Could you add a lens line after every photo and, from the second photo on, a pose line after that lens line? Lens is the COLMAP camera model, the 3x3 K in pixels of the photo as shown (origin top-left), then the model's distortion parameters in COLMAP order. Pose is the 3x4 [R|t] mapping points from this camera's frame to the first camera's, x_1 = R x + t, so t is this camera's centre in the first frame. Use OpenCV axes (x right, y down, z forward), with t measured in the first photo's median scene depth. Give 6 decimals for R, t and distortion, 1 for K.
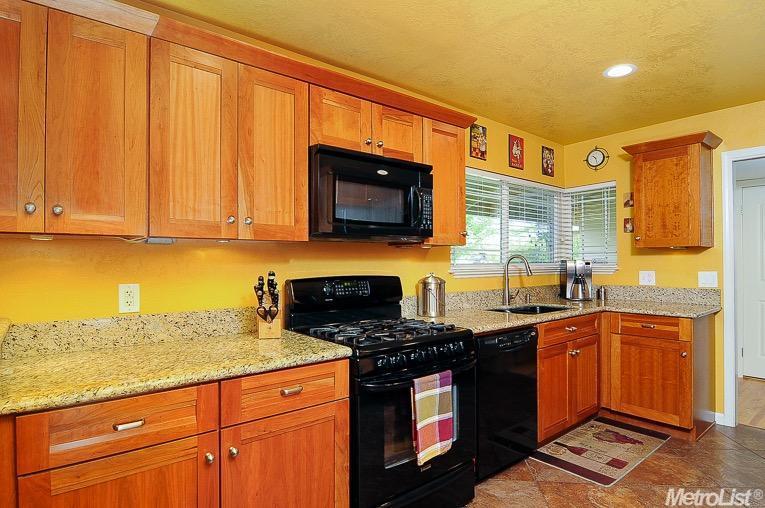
lens RADIAL K [[425.4, 0, 382.8], [0, 425.4, 258.7], [0, 0, 1]] dist [-0.021027, -0.002222]
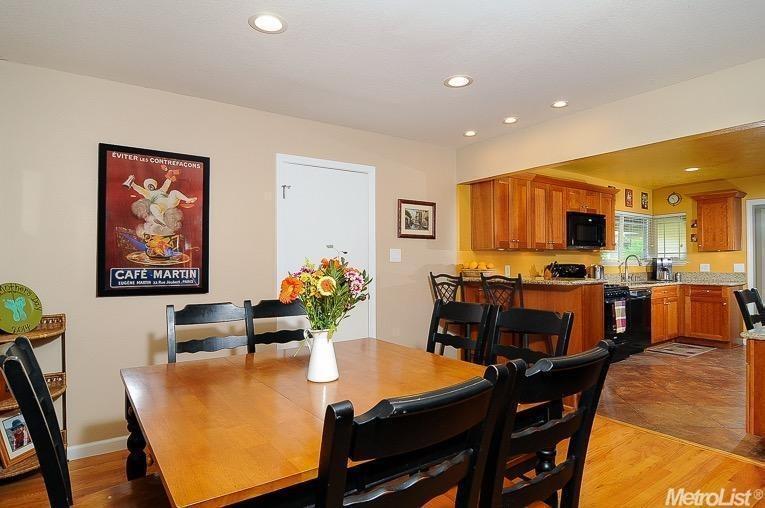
lens RADIAL K [[425.4, 0, 382.8], [0, 425.4, 258.7], [0, 0, 1]] dist [-0.021027, -0.002222]
pose [[0.995969, -0.000090, -0.089697, -0.749236], [0.000166, 1.000000, 0.000840, 0.008766], [0.089697, -0.000851, 0.995969, -1.169595]]
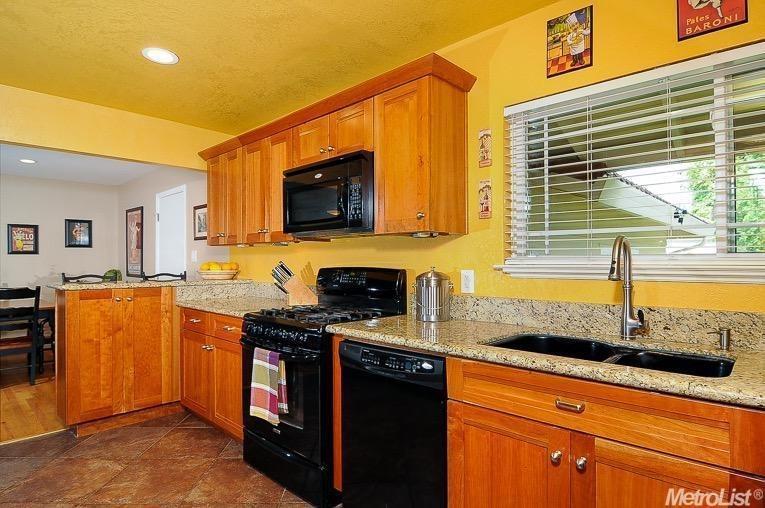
lens RADIAL K [[425.4, 0, 382.8], [0, 425.4, 258.7], [0, 0, 1]] dist [-0.021027, -0.002222]
pose [[0.126187, -0.002505, -0.992003, 0.903936], [0.011212, 0.999937, -0.001099, 0.017778], [0.991943, -0.010984, 0.126207, 0.803677]]
